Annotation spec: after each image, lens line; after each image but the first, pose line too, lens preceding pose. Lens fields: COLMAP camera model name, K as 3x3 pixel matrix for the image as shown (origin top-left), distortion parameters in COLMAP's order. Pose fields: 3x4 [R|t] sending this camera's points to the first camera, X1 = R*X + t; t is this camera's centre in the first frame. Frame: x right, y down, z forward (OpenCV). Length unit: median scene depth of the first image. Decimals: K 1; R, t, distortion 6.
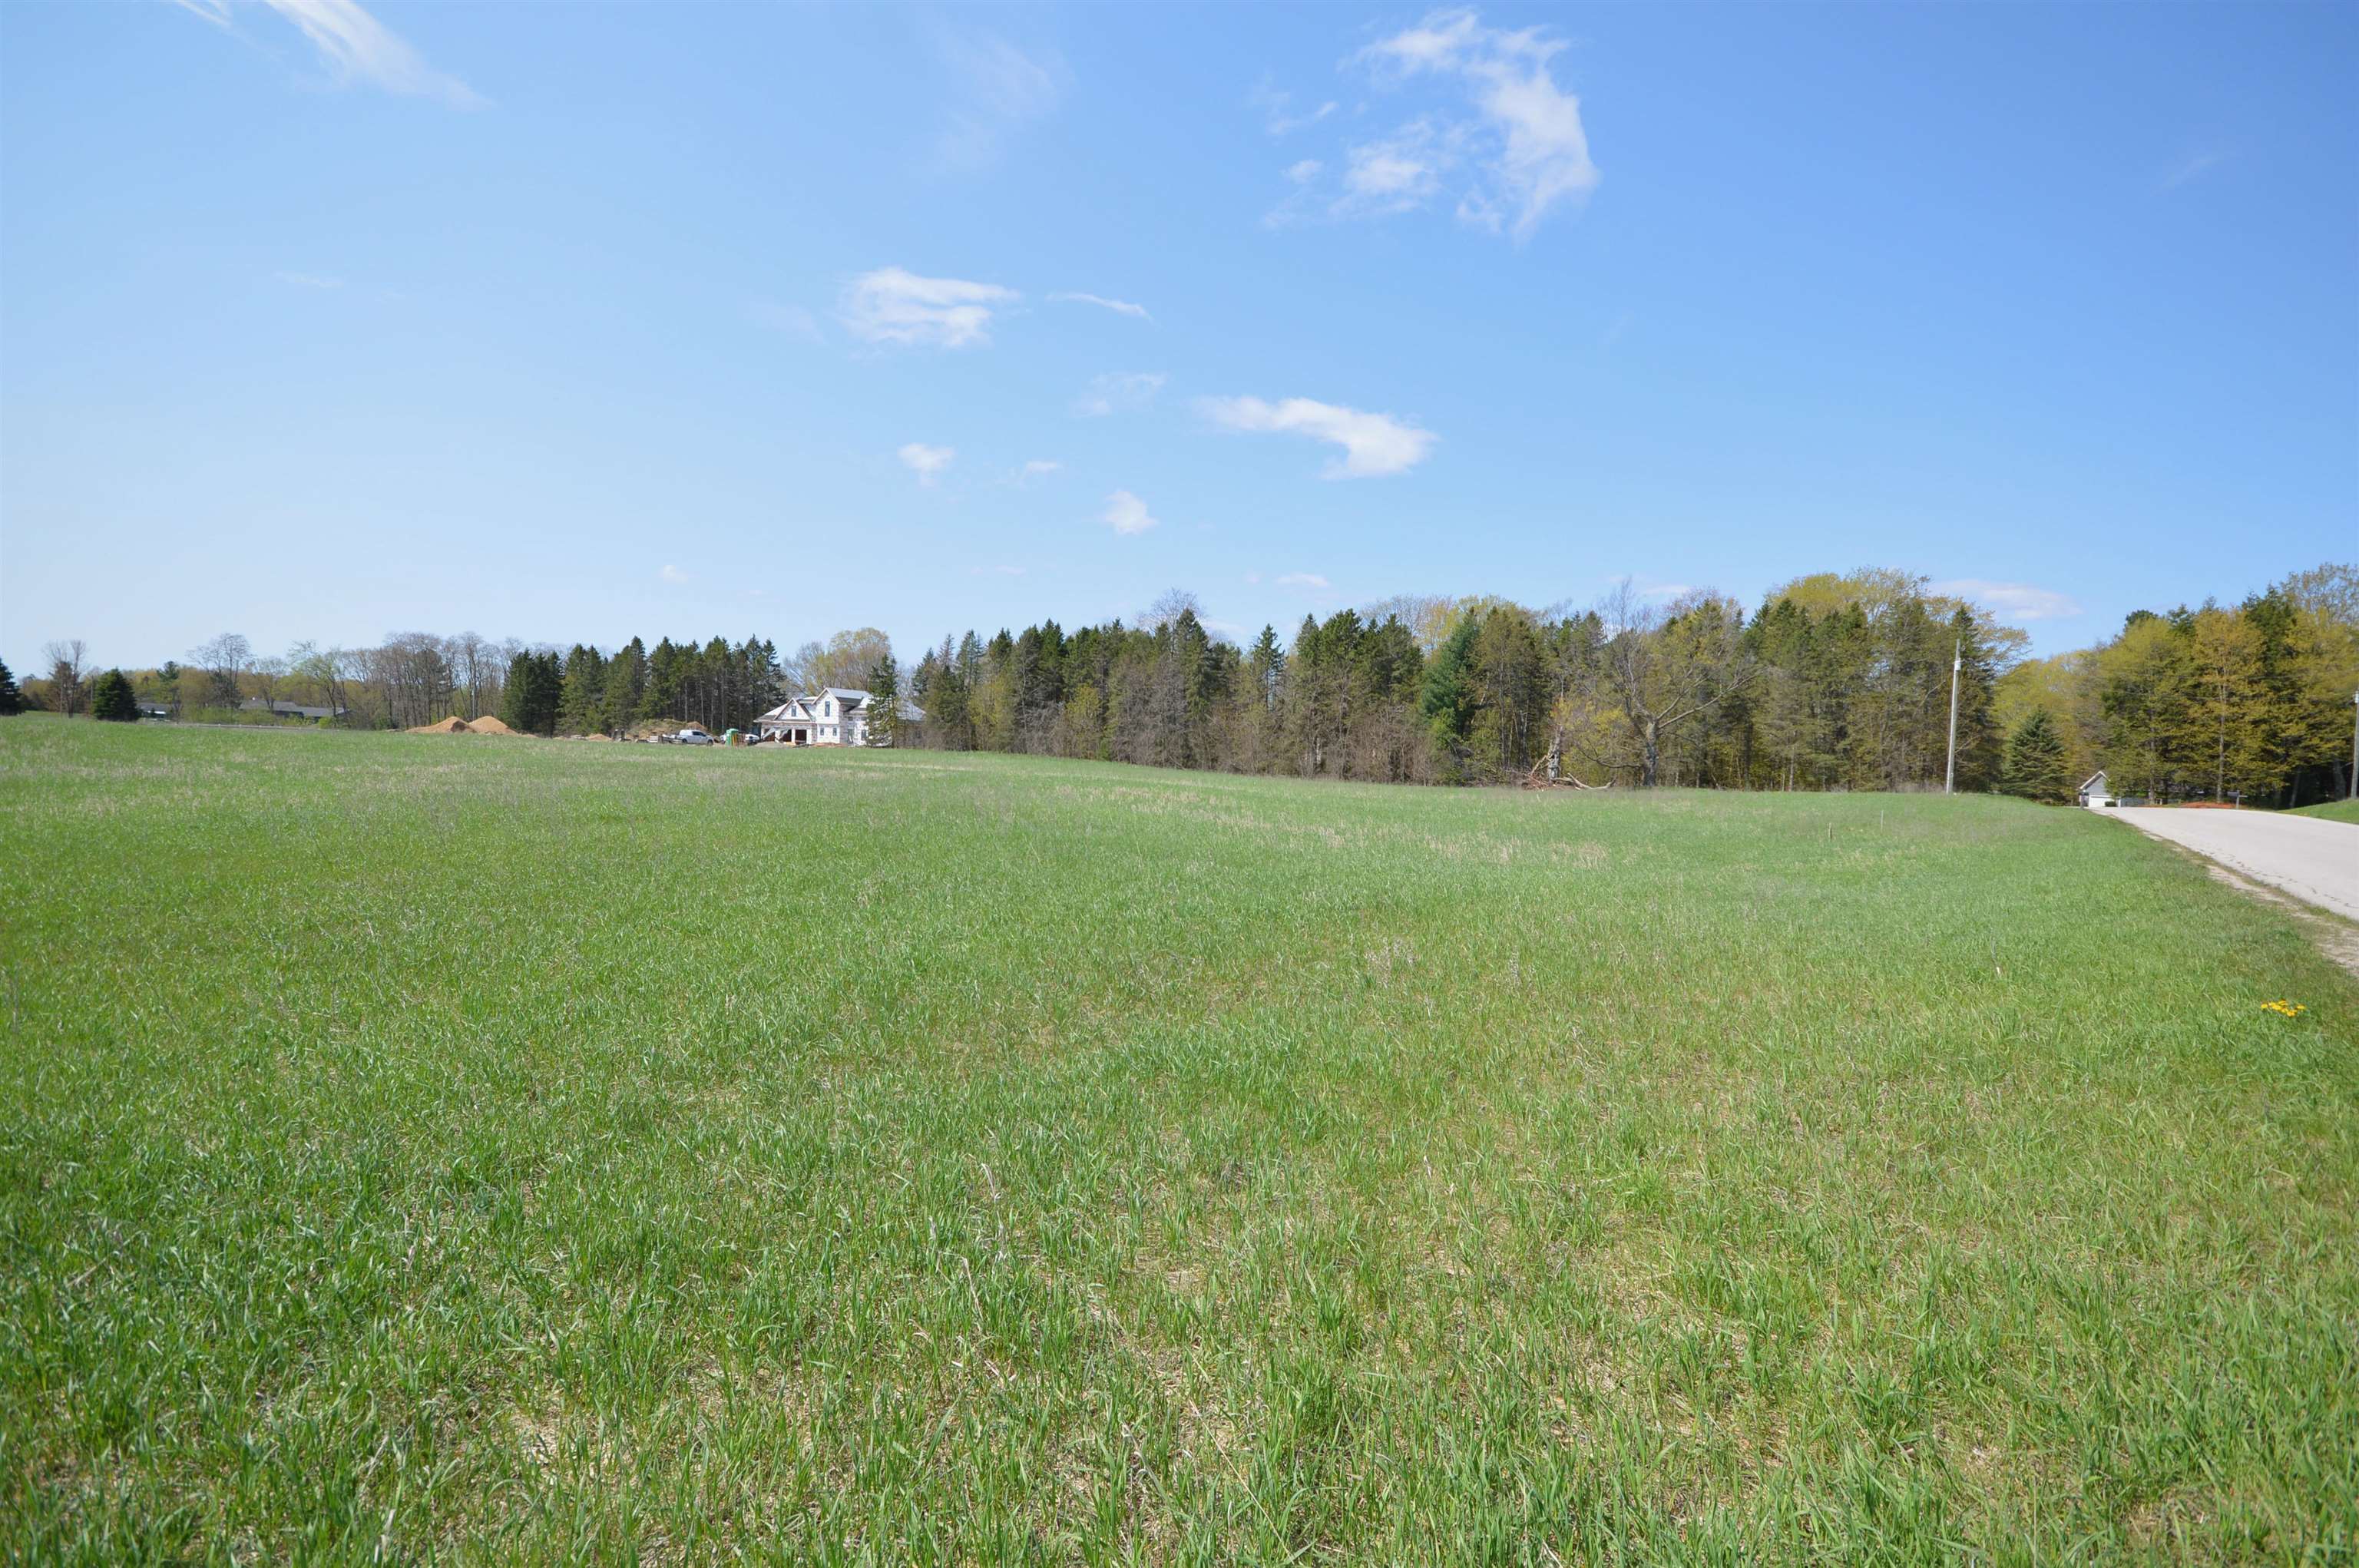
lens RADIAL K [[1165.5, 0, 1191.4], [0, 1165.5, 772.4], [0, 0, 1]] dist [0.004590, -0.001549]
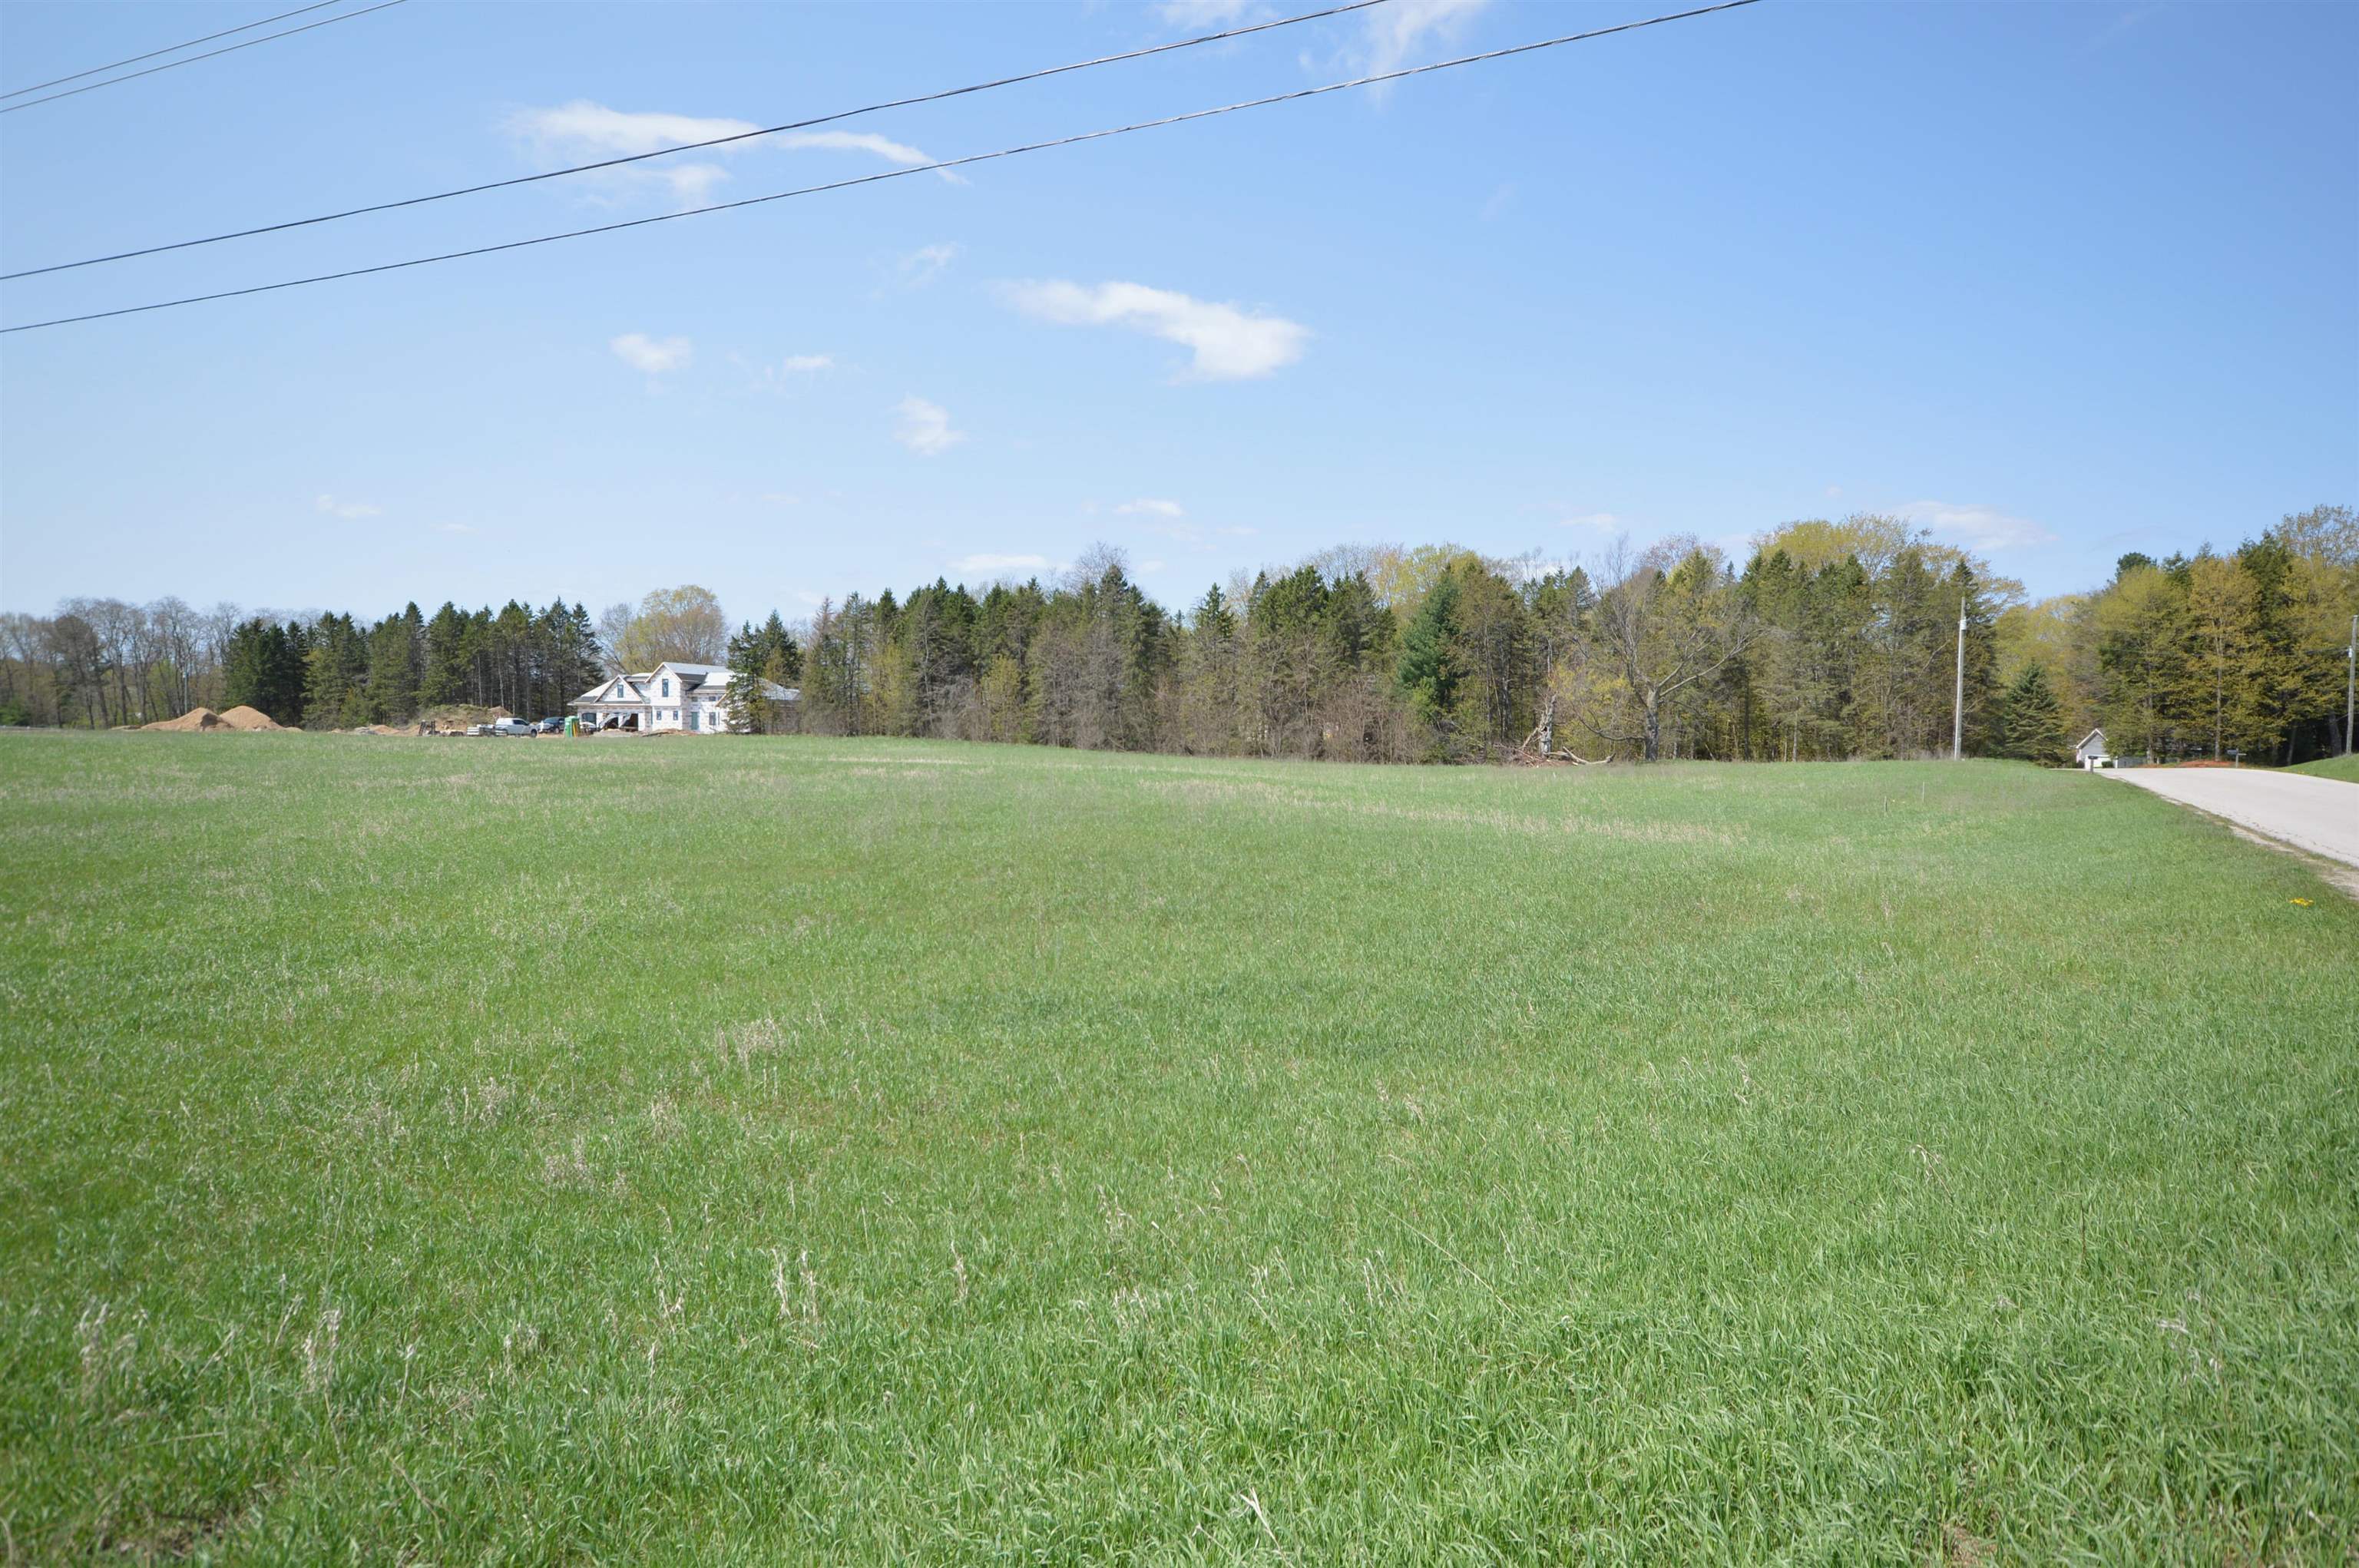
lens RADIAL K [[1442.9, 0, 1193.5], [0, 1442.9, 783.3], [0, 0, 1]] dist [0.025928, 0.009345]
pose [[0.992221, -0.027144, 0.121493, -0.088083], [0.024166, 0.999372, 0.025922, -0.006097], [-0.122120, -0.022784, 0.992254, -0.078660]]
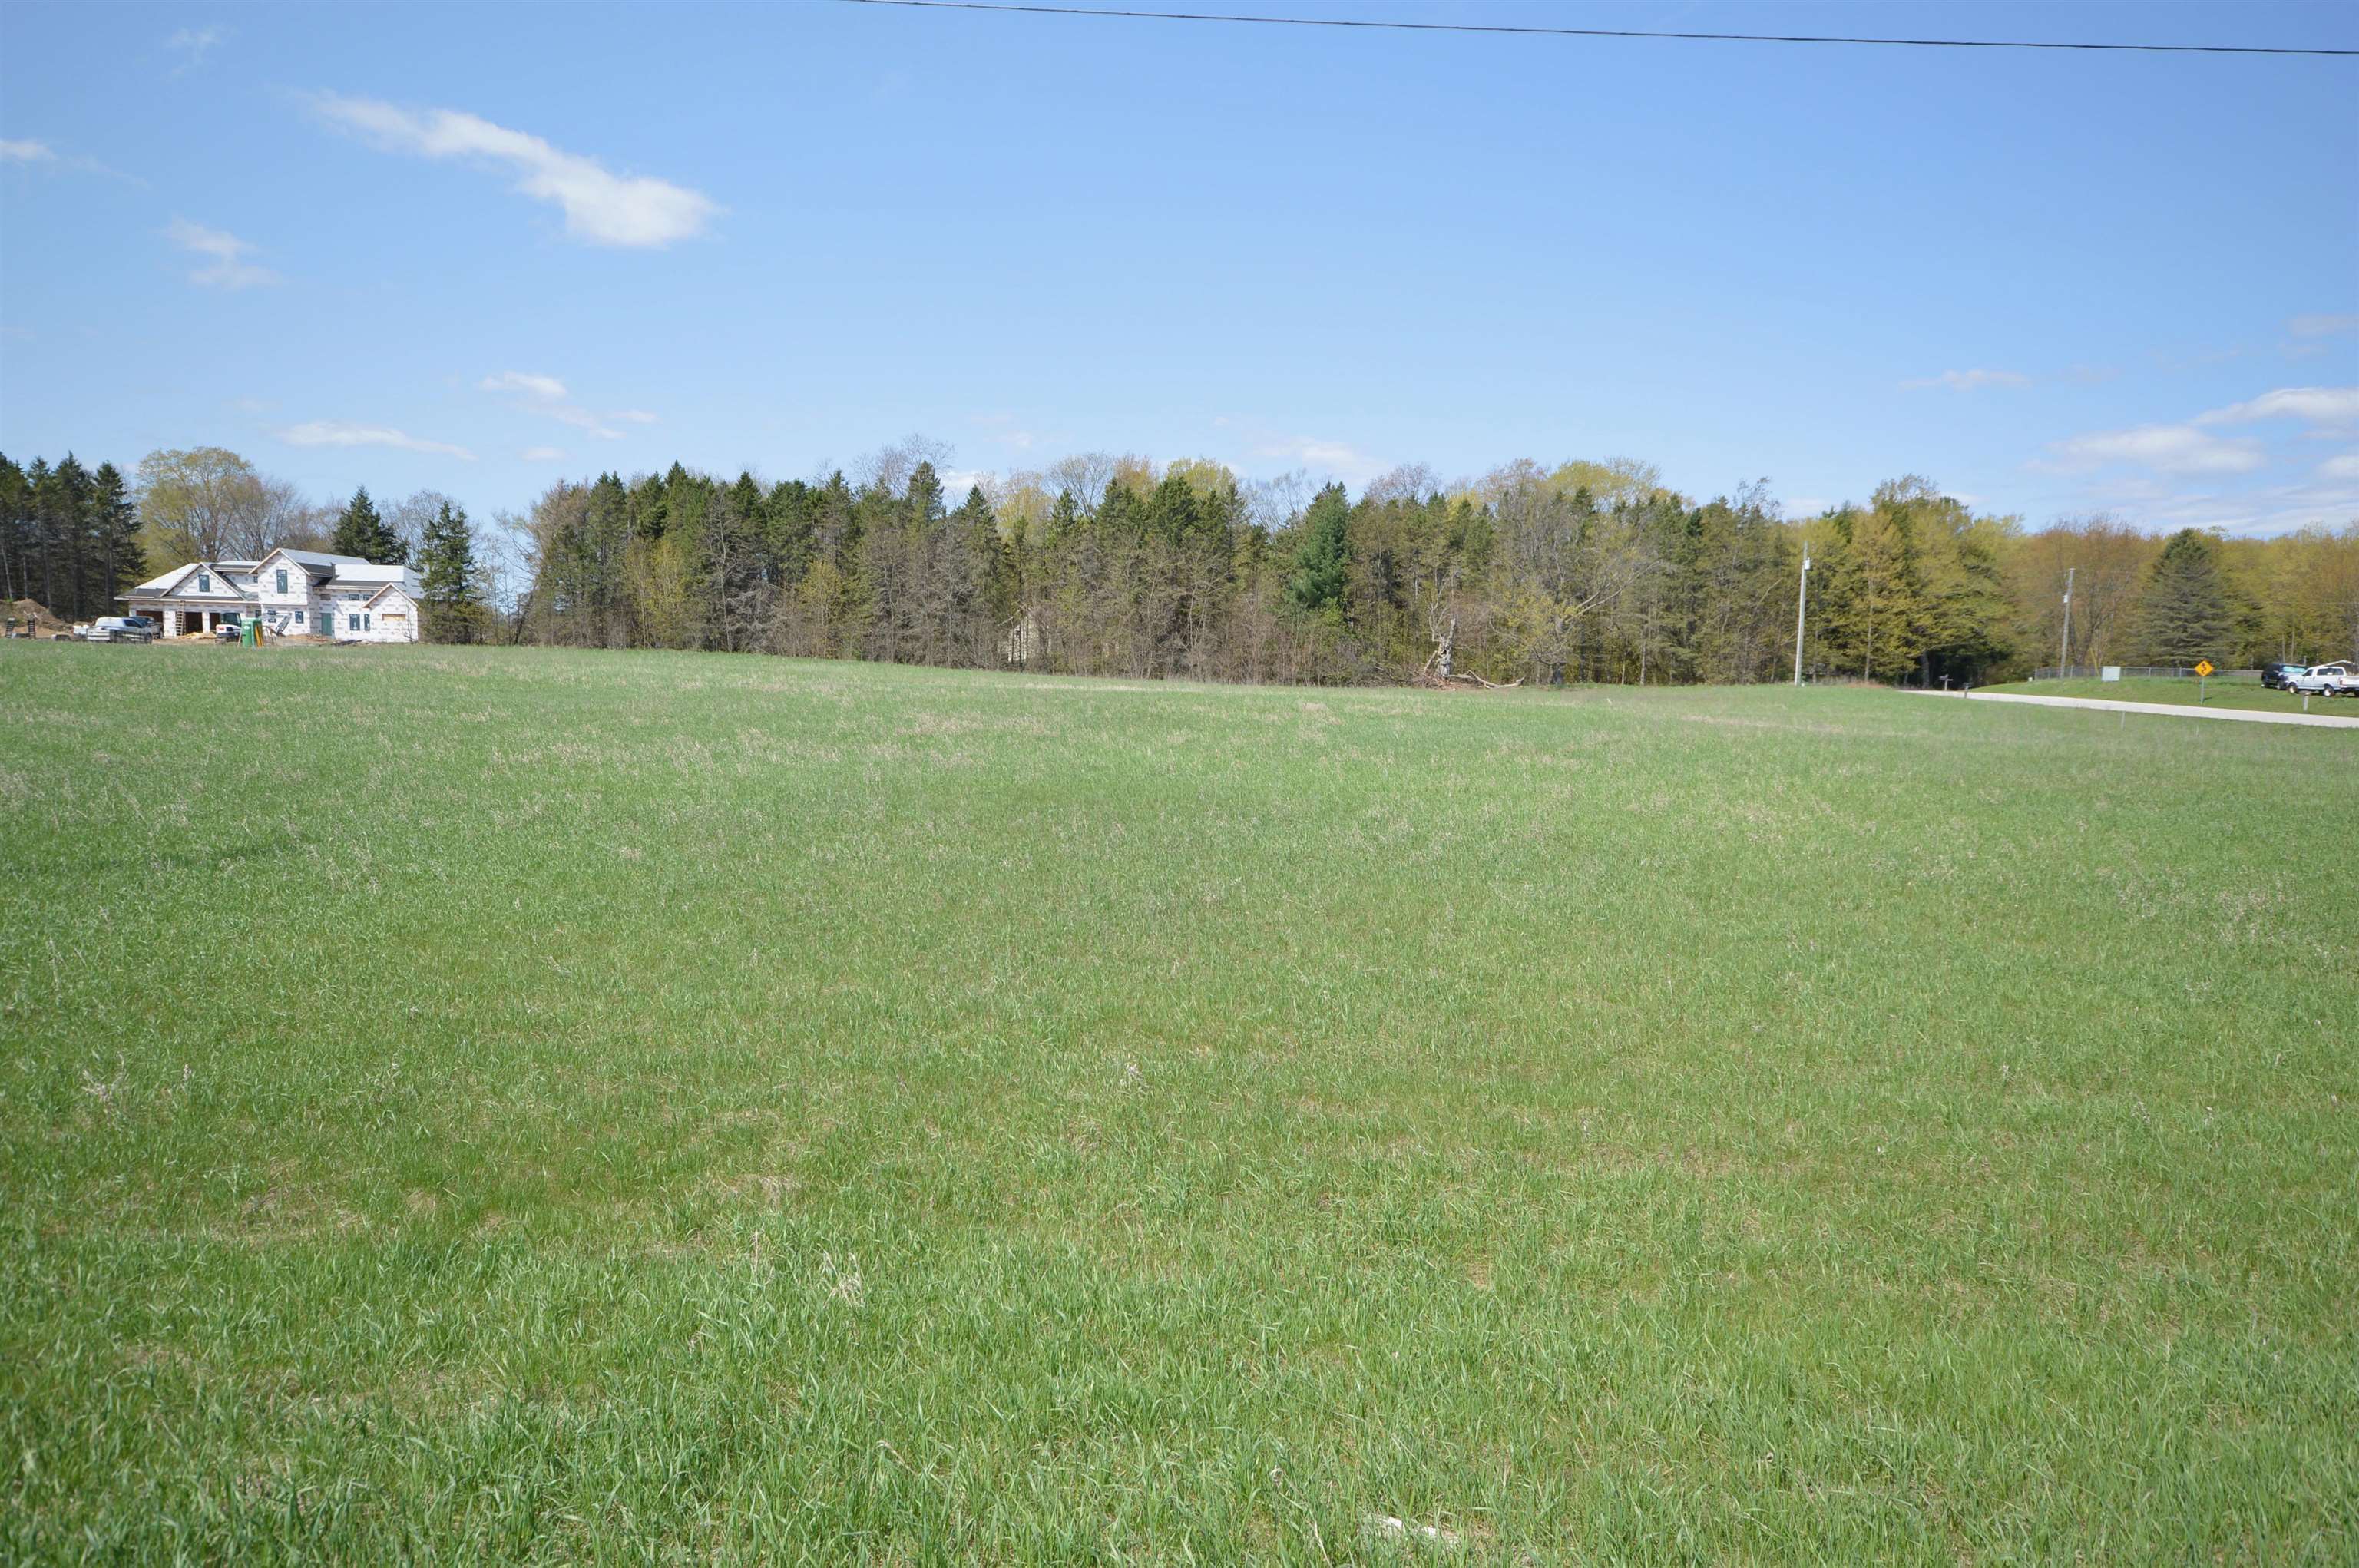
lens RADIAL K [[1442.9, 0, 1187.7], [0, 1442.9, 799.2], [0, 0, 1]] dist [0.025928, 0.009345]
pose [[0.872218, -0.062154, 0.485151, -0.374987], [0.012559, 0.994412, 0.104818, -0.017615], [-0.488955, -0.085331, 0.868125, 0.068697]]
